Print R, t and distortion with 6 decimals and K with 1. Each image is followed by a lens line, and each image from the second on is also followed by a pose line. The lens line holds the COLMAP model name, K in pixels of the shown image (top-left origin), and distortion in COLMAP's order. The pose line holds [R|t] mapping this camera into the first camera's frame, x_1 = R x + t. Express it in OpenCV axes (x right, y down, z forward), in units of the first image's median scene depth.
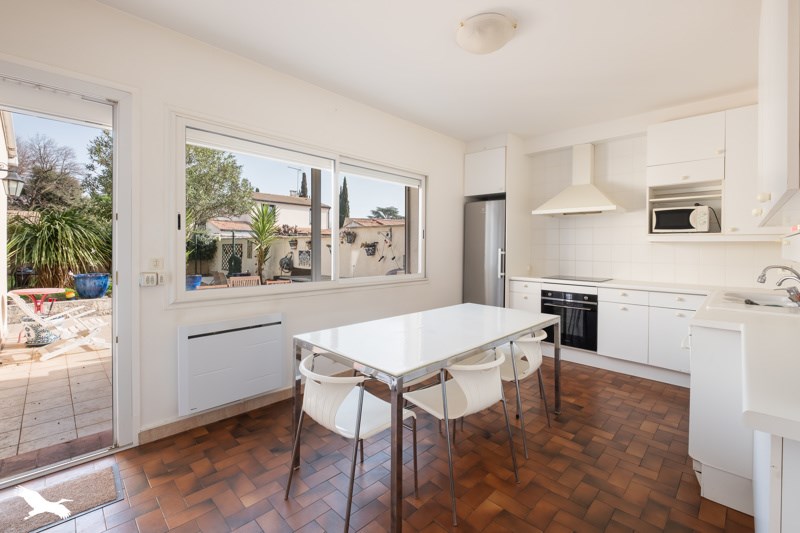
lens RADIAL K [[352.3, 0, 399.1], [0, 352.3, 254.5], [0, 0, 1]] dist [-0.004078, -0.000444]
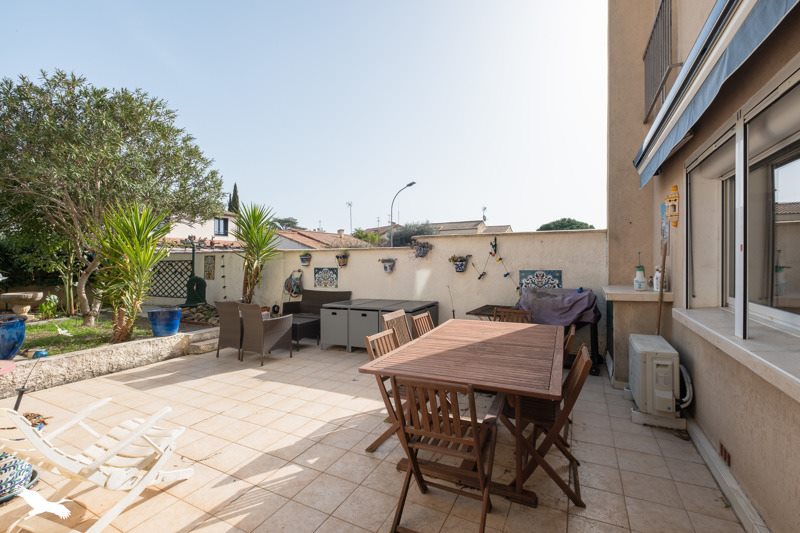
lens RADIAL K [[352.3, 0, 399.4], [0, 352.3, 265.3], [0, 0, 1]] dist [-0.004078, -0.000444]
pose [[0.953440, -0.021377, 0.300825, -0.334462], [0.022558, 0.999745, -0.000452, -0.011420], [-0.300739, 0.007217, 0.953679, 0.217274]]
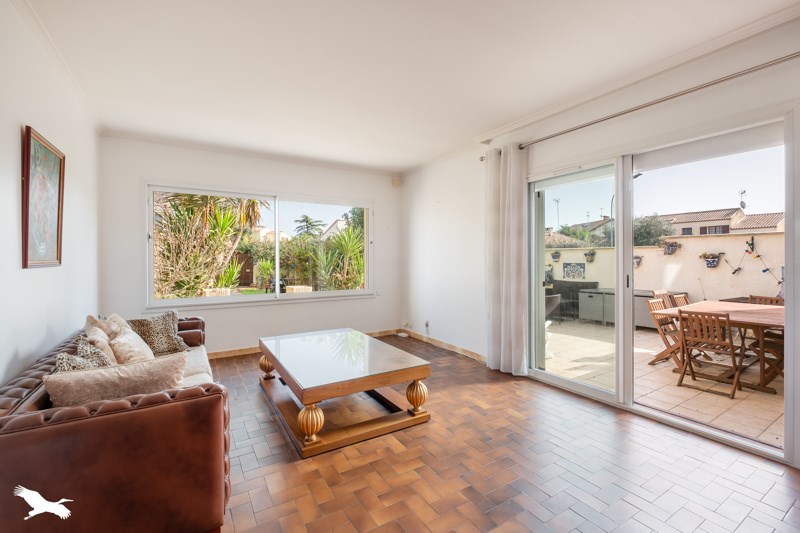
lens RADIAL K [[352.3, 0, 406.9], [0, 352.3, 258.6], [0, 0, 1]] dist [-0.004078, -0.000444]
pose [[0.975426, -0.013463, -0.219916, -0.487305], [0.008771, 0.999713, -0.022300, -0.005039], [0.220153, 0.019823, 0.975264, -0.046021]]
